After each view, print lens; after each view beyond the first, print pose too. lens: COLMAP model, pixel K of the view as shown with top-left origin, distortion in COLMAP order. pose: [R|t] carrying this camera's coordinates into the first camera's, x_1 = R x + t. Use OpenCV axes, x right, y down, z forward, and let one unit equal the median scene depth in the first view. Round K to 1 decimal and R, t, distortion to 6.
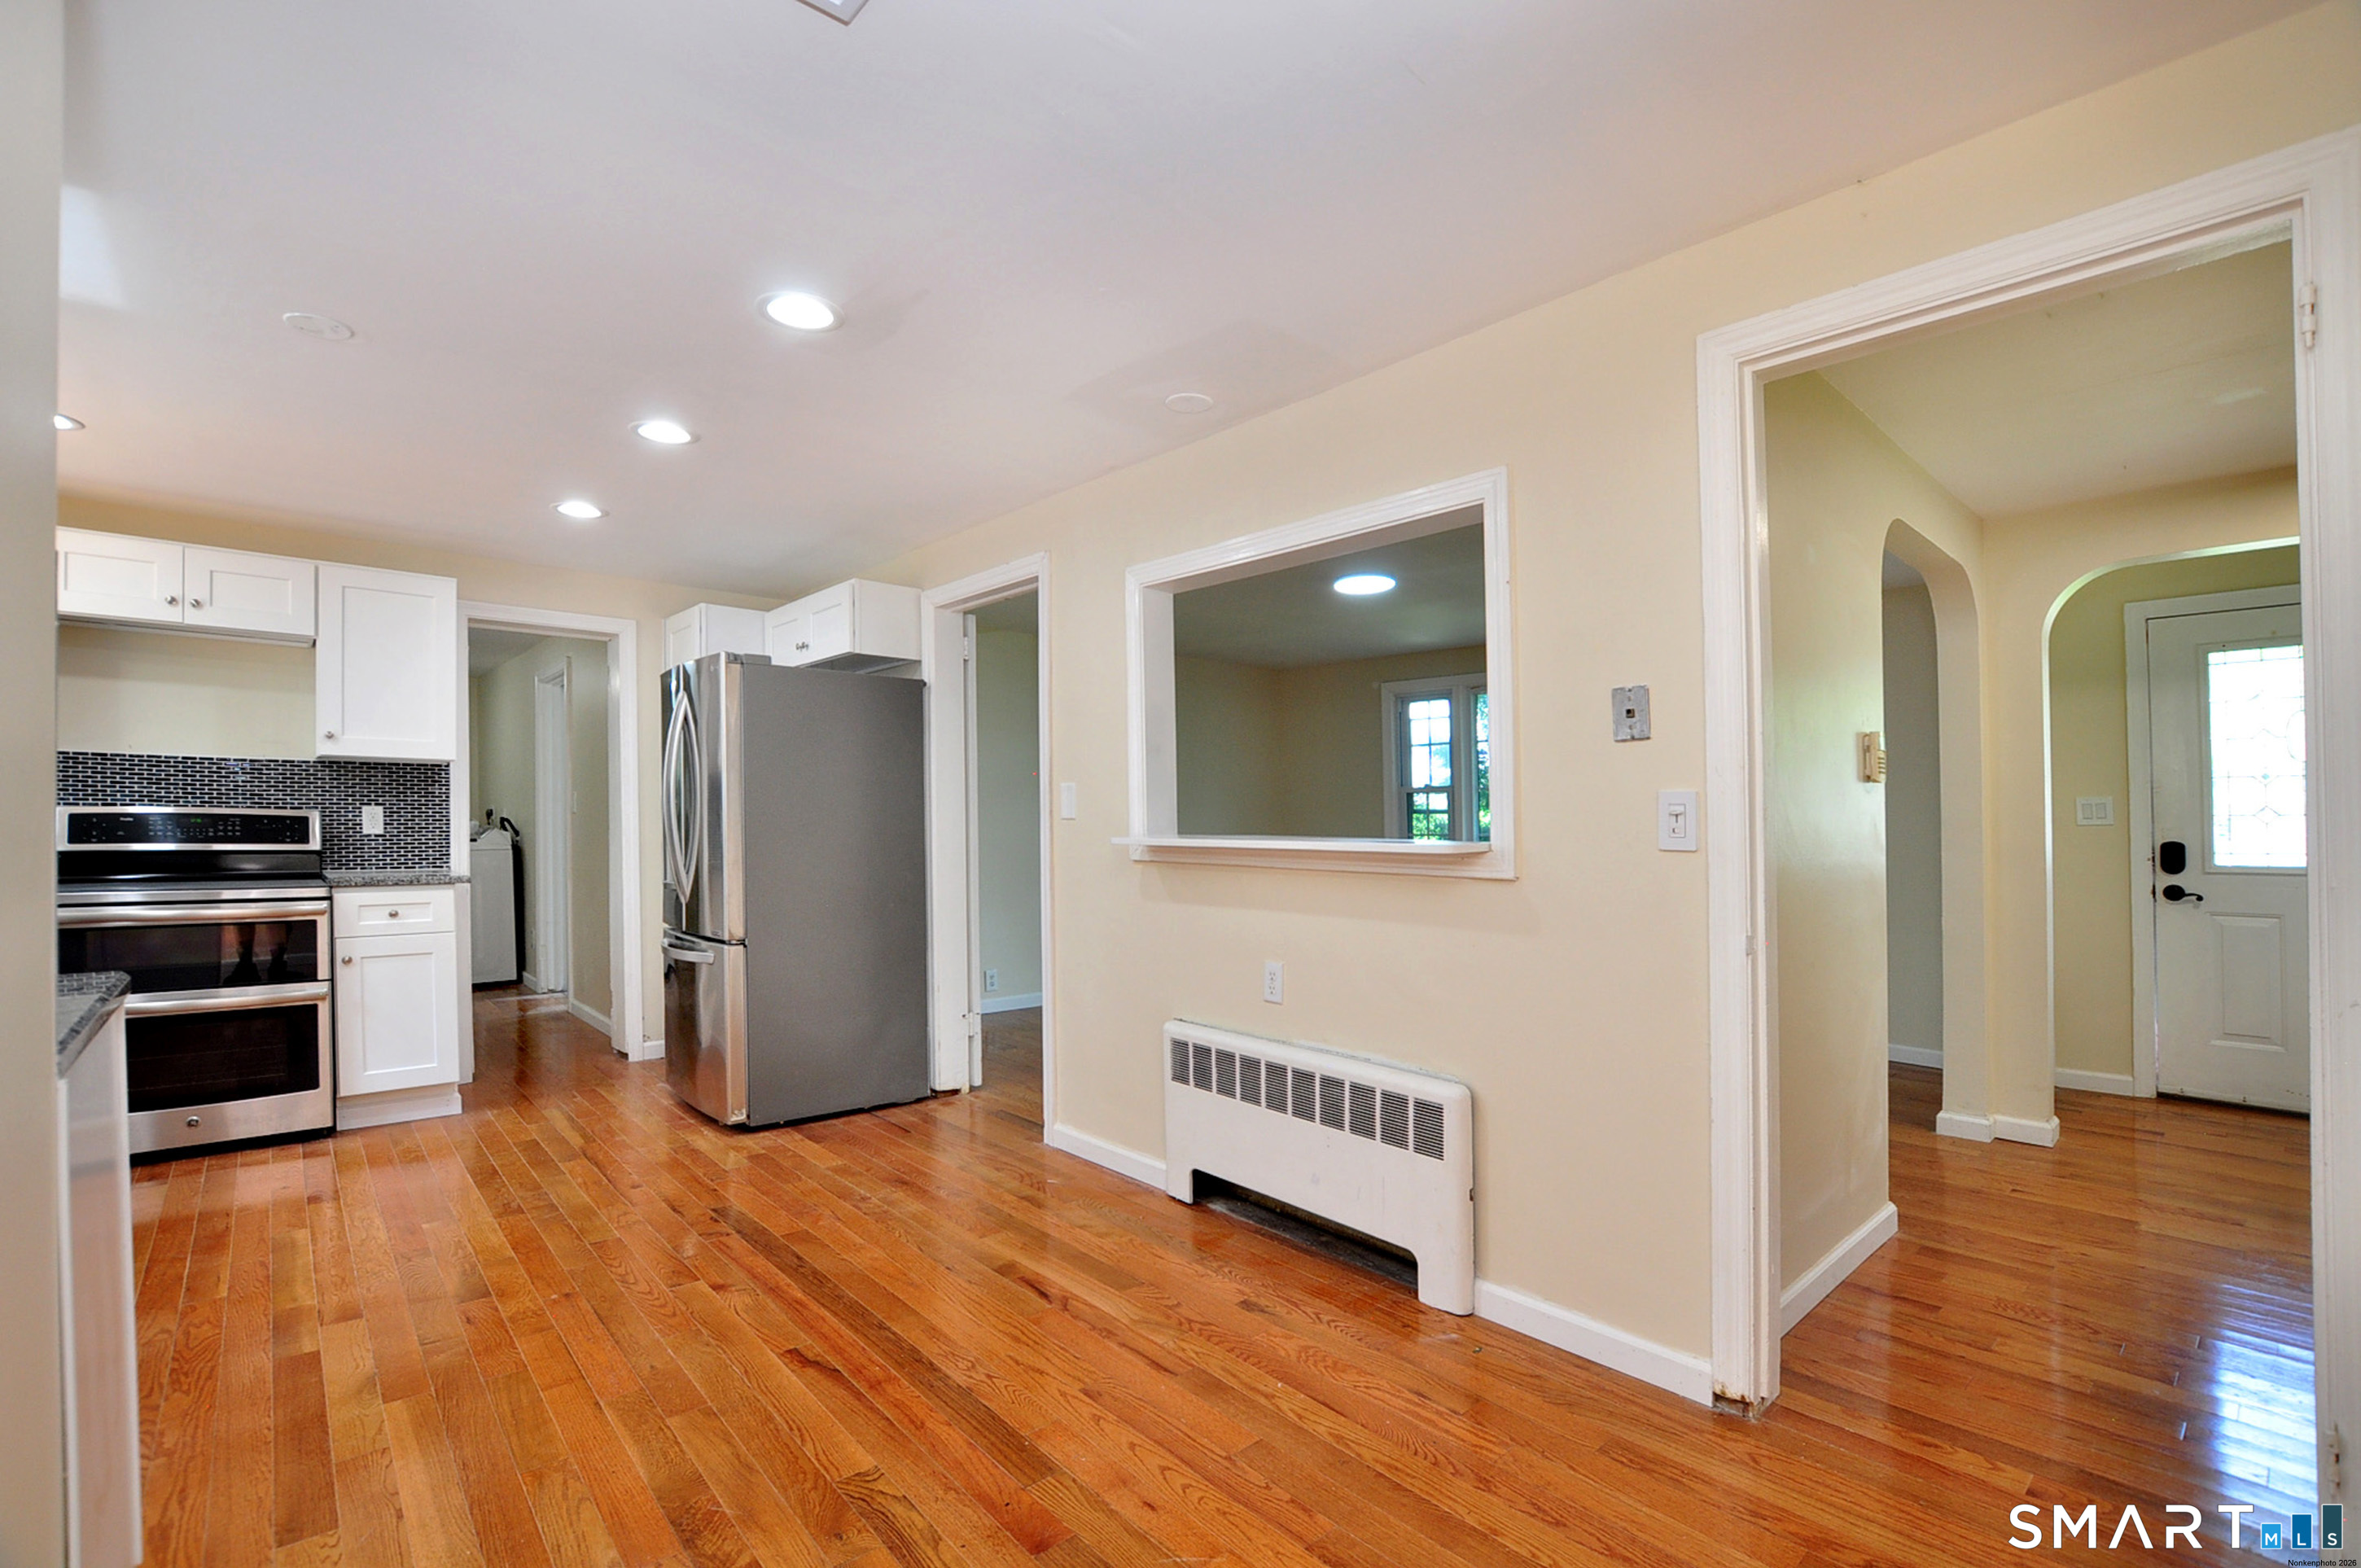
lens RADIAL K [[1035.4, 0, 1173.1], [0, 1035.4, 809.7], [0, 0, 1]] dist [-0.029763, 0.001113]
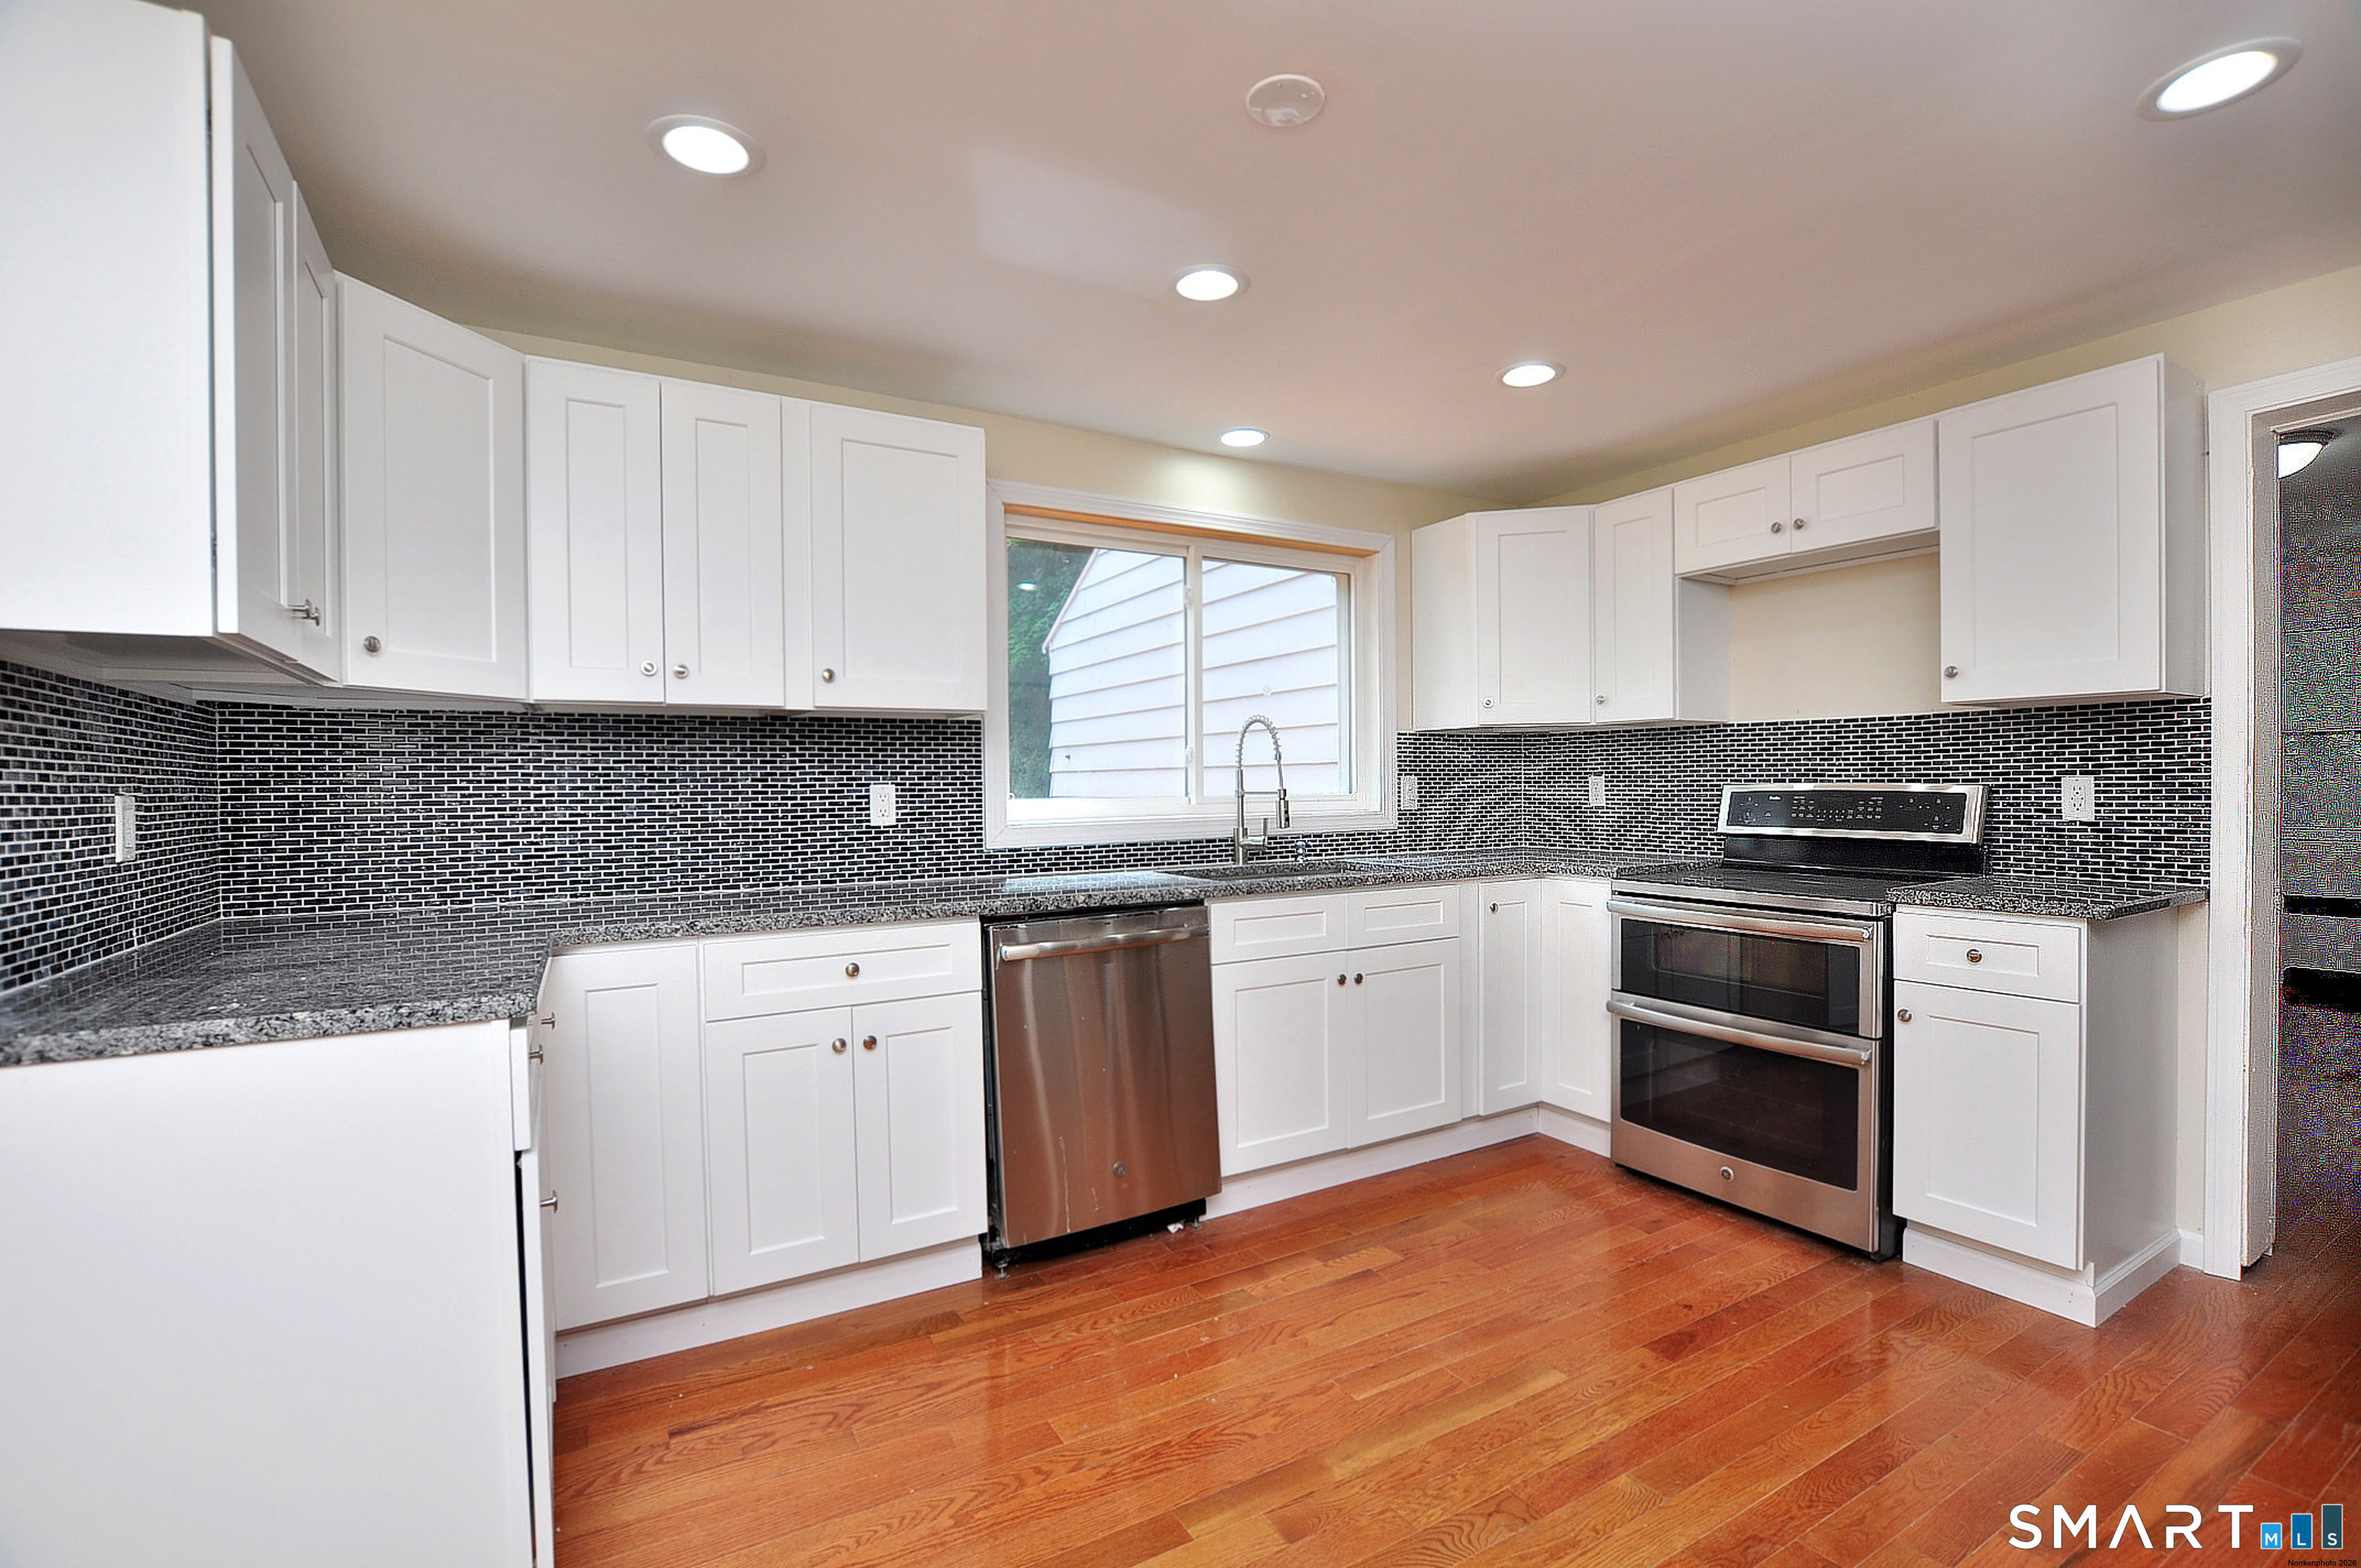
lens RADIAL K [[1035.4, 0, 1176.4], [0, 1035.4, 814.6], [0, 0, 1]] dist [-0.029763, 0.001113]
pose [[-0.213135, 0.020225, -0.976813, -0.076841], [0.018544, 0.999689, 0.016652, -0.000449], [0.976847, -0.014565, -0.213444, 0.681546]]
